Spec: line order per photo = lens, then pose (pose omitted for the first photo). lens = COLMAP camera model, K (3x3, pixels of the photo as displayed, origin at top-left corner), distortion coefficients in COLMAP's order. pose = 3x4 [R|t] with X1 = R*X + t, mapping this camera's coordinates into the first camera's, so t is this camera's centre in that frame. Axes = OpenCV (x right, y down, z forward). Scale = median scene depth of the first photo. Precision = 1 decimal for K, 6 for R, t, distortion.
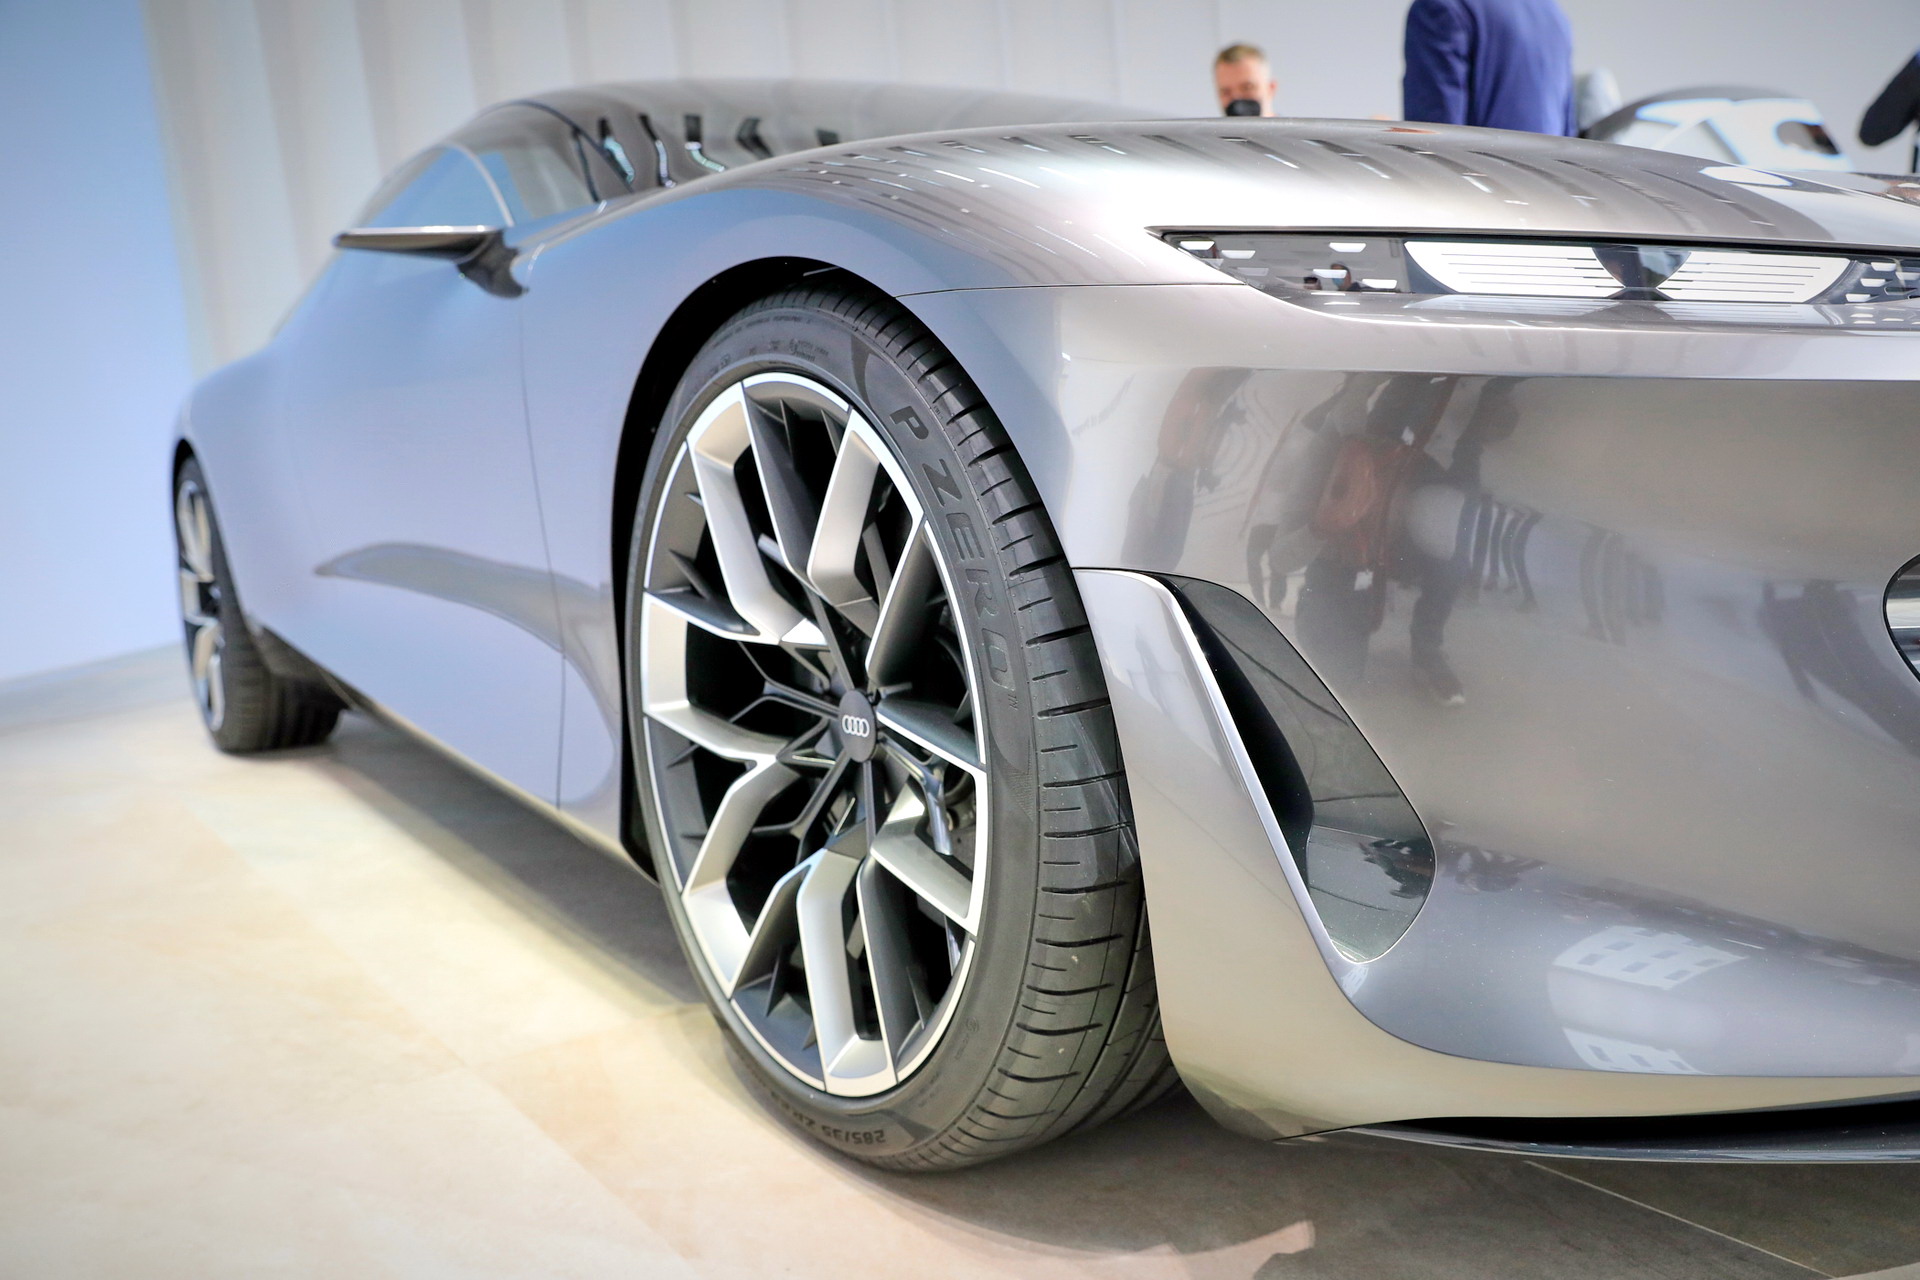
lens RADIAL K [[1613.0, 0, 956.8], [0, 1613.0, 647.2], [0, 0, 1]] dist [-0.081782, 0.125138]
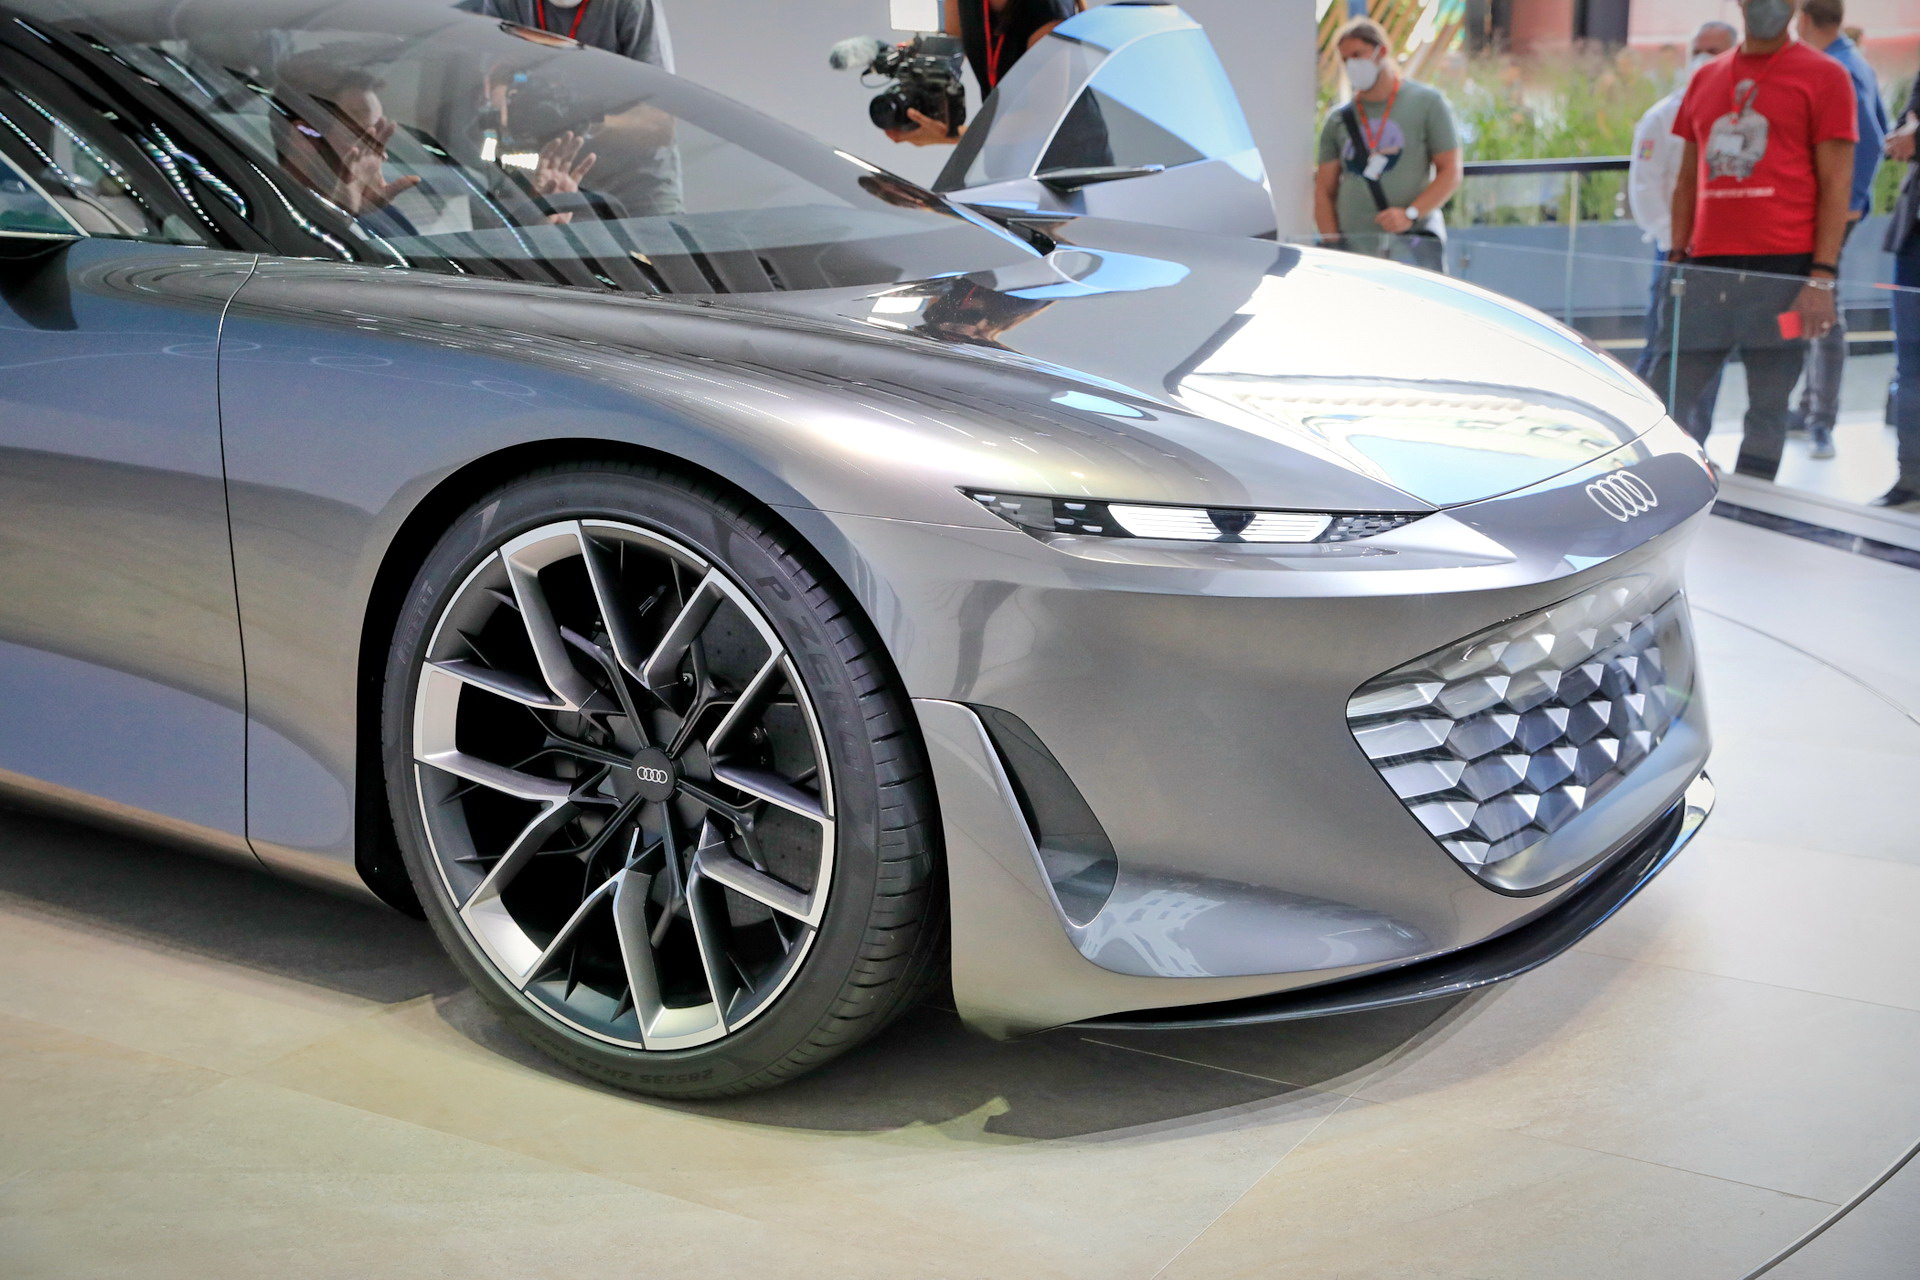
lens RADIAL K [[2405.7, 0, 958.5], [0, 2405.7, 642.7], [0, 0, 1]] dist [0.042830, 0.027422]
pose [[0.908256, -0.029137, 0.417398, -0.777180], [-0.006395, 0.996489, 0.083477, -0.267495], [-0.418365, -0.078487, 0.904881, -1.045852]]
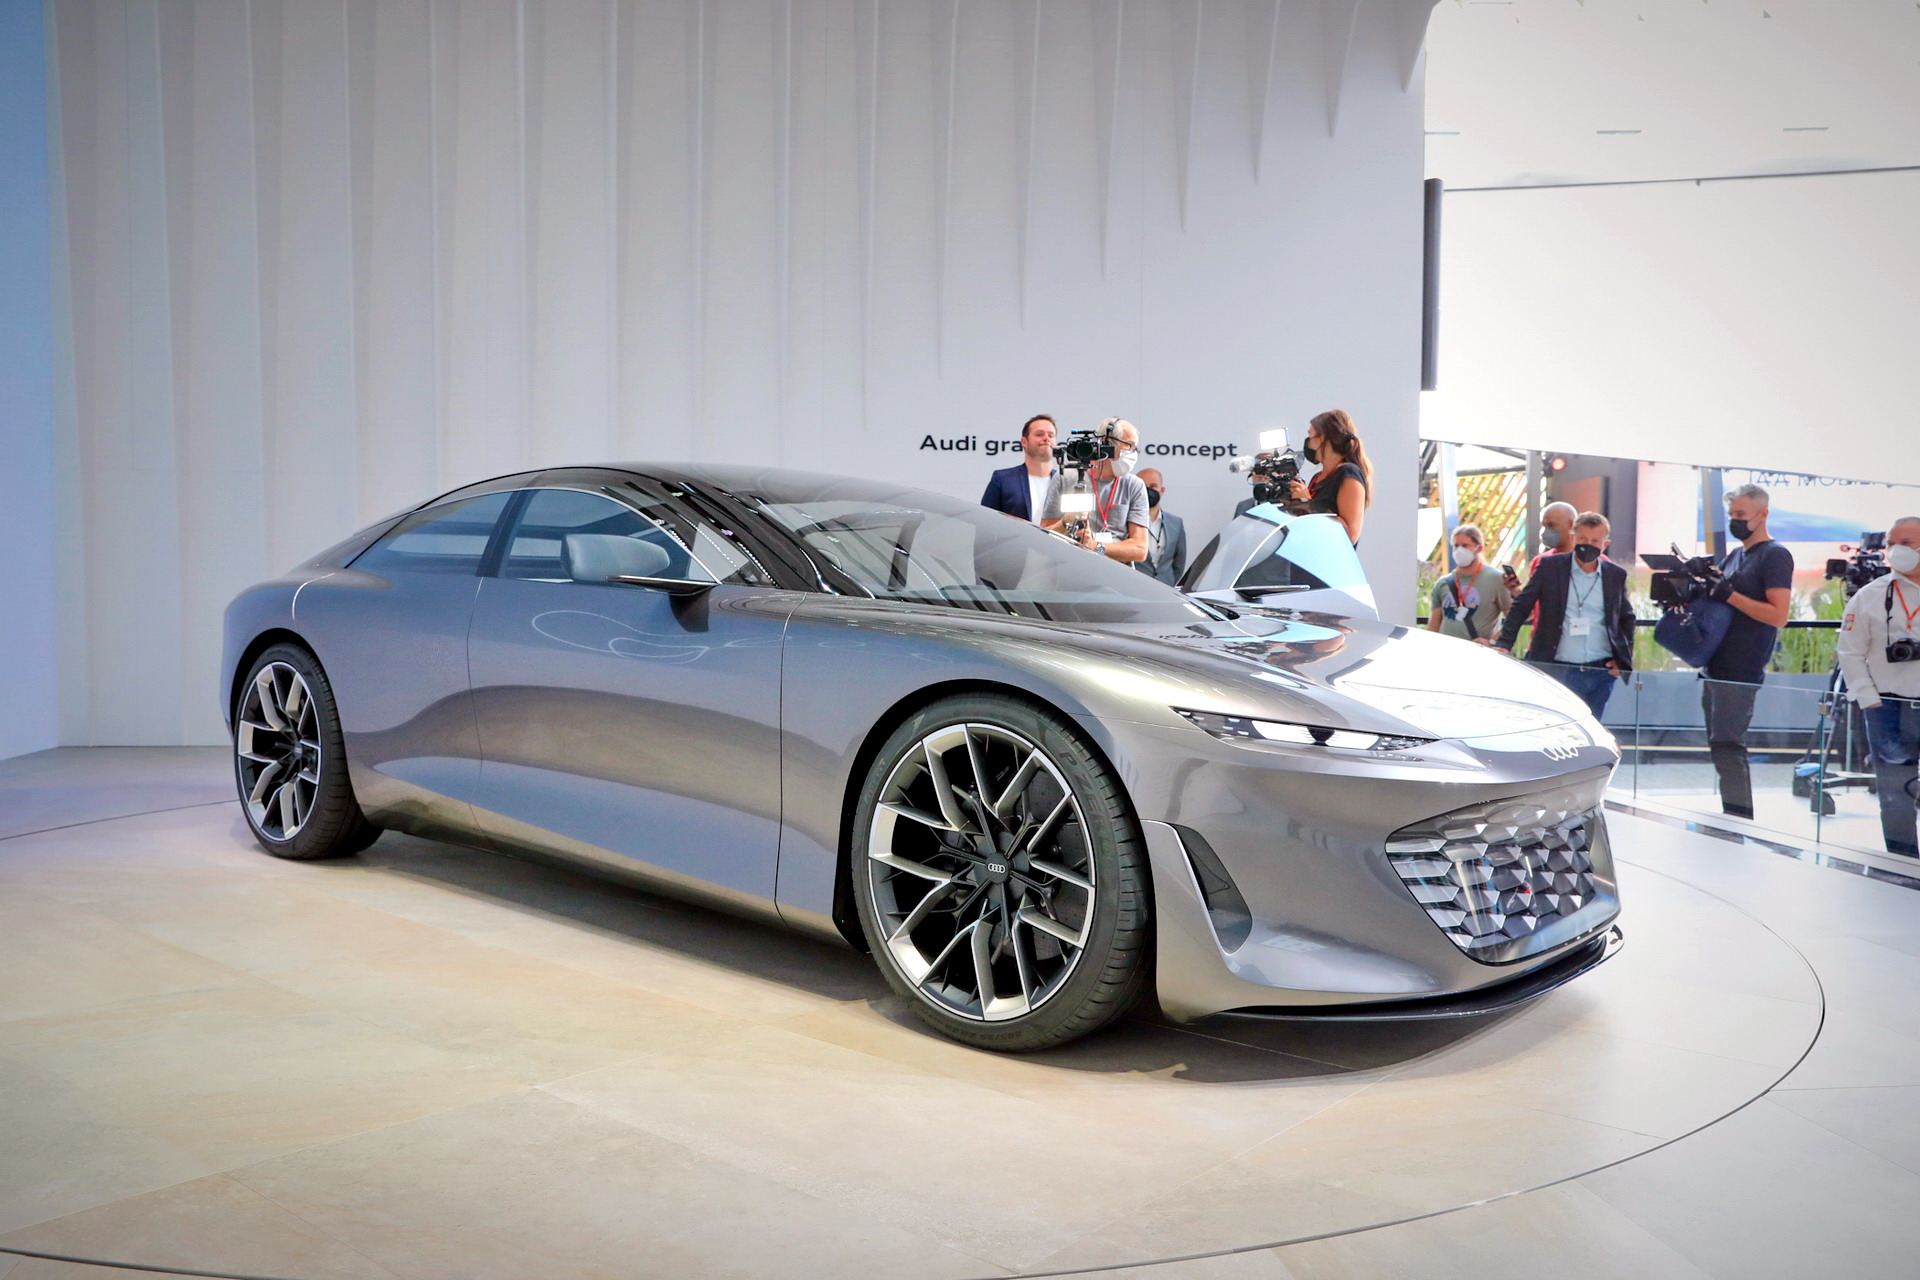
lens RADIAL K [[1554.5, 0, 958.3], [0, 1554.5, 643.4], [0, 0, 1]] dist [-0.089118, 0.127874]
pose [[0.960100, 0.081096, 0.267642, -0.904740], [-0.055812, 0.993343, -0.100773, -0.056277], [-0.274032, 0.081814, 0.958234, -1.451632]]
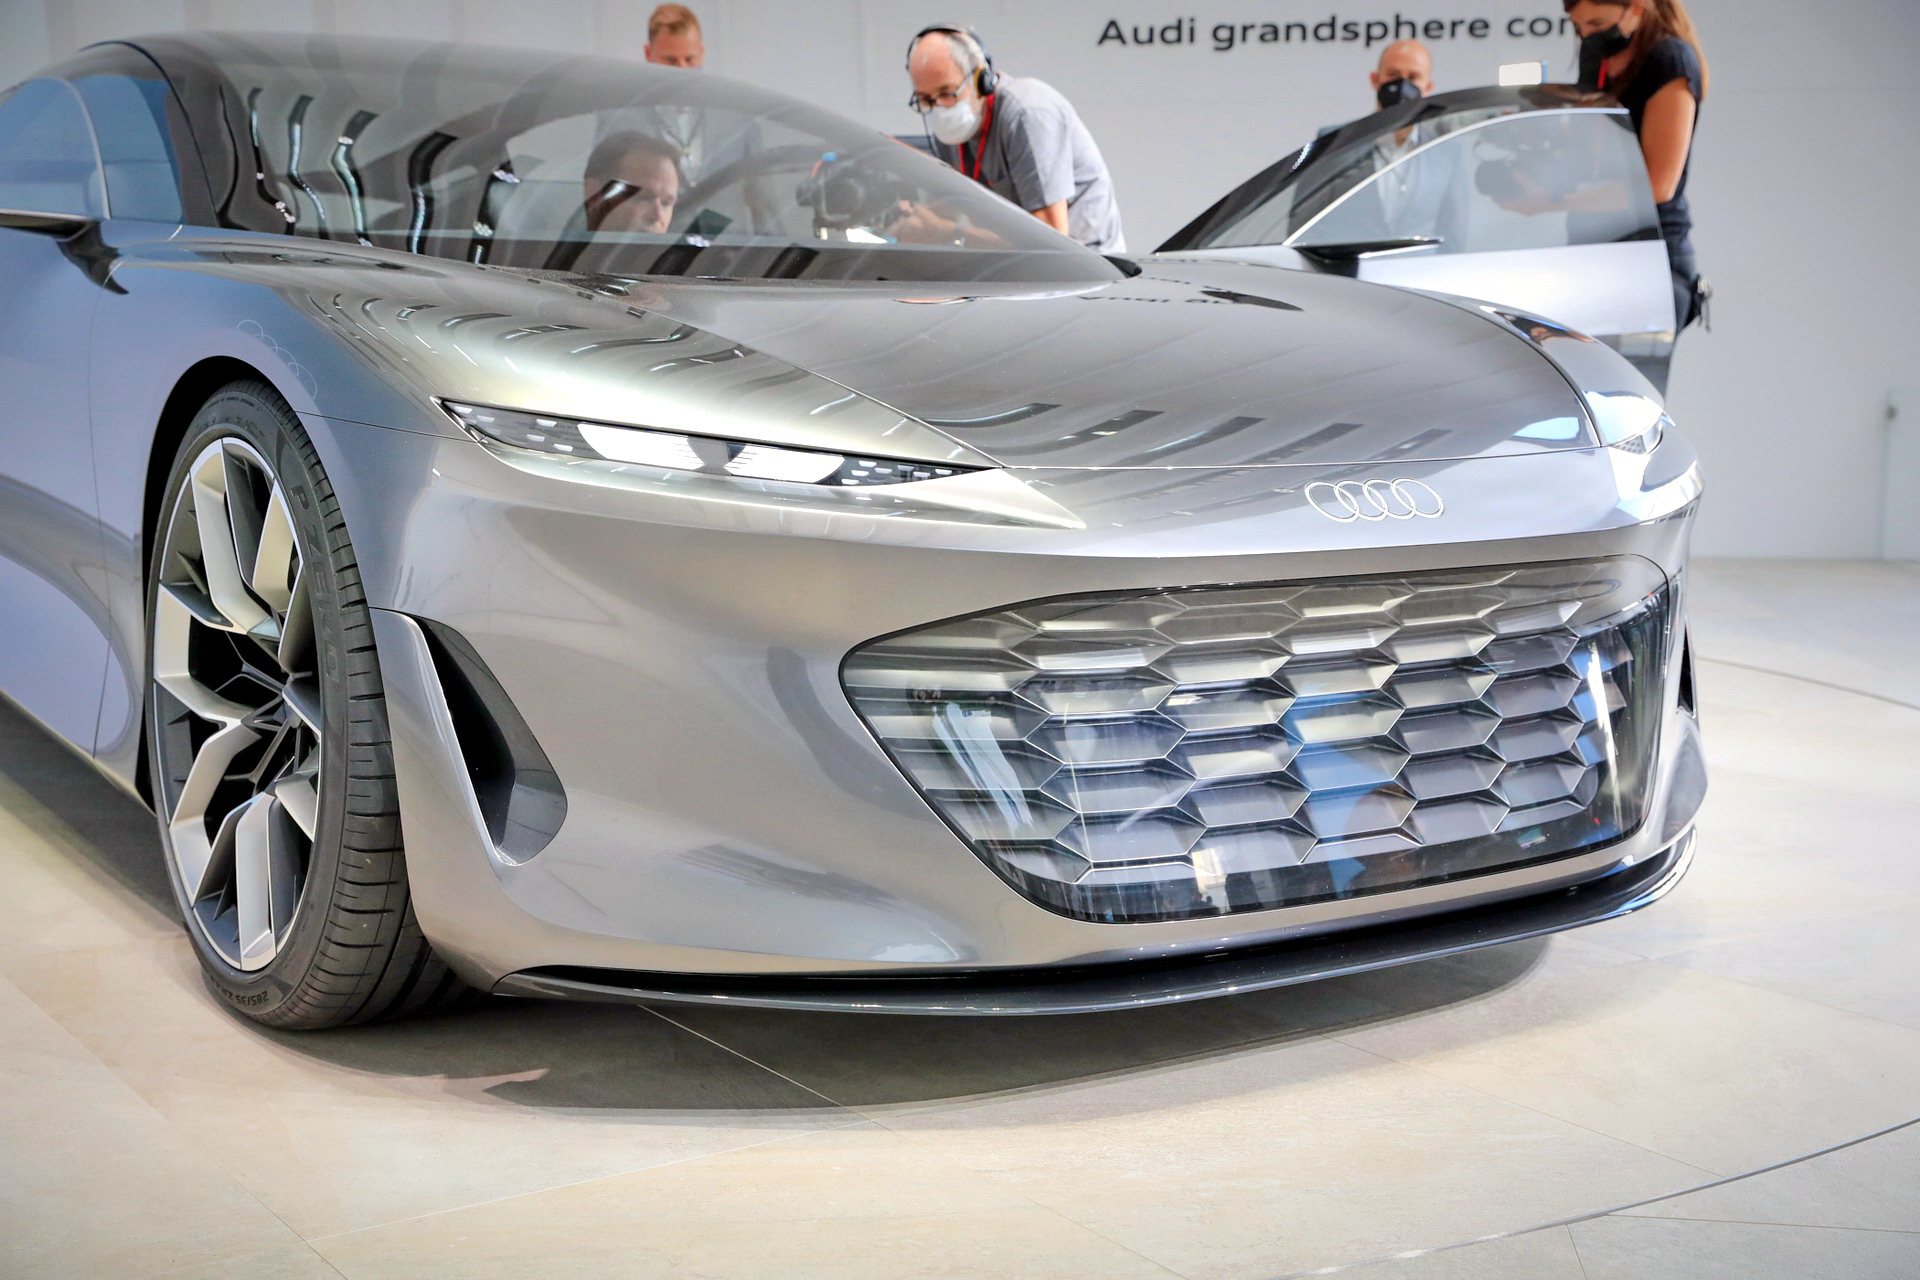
lens RADIAL K [[2466.1, 0, 957.8], [0, 2466.1, 640.4], [0, 0, 1]] dist [0.049468, 0.054728]
pose [[0.996740, 0.079855, 0.011514, 0.543625], [-0.079912, 0.996791, 0.004565, -0.064692], [-0.011113, -0.005470, 0.999923, -1.251385]]
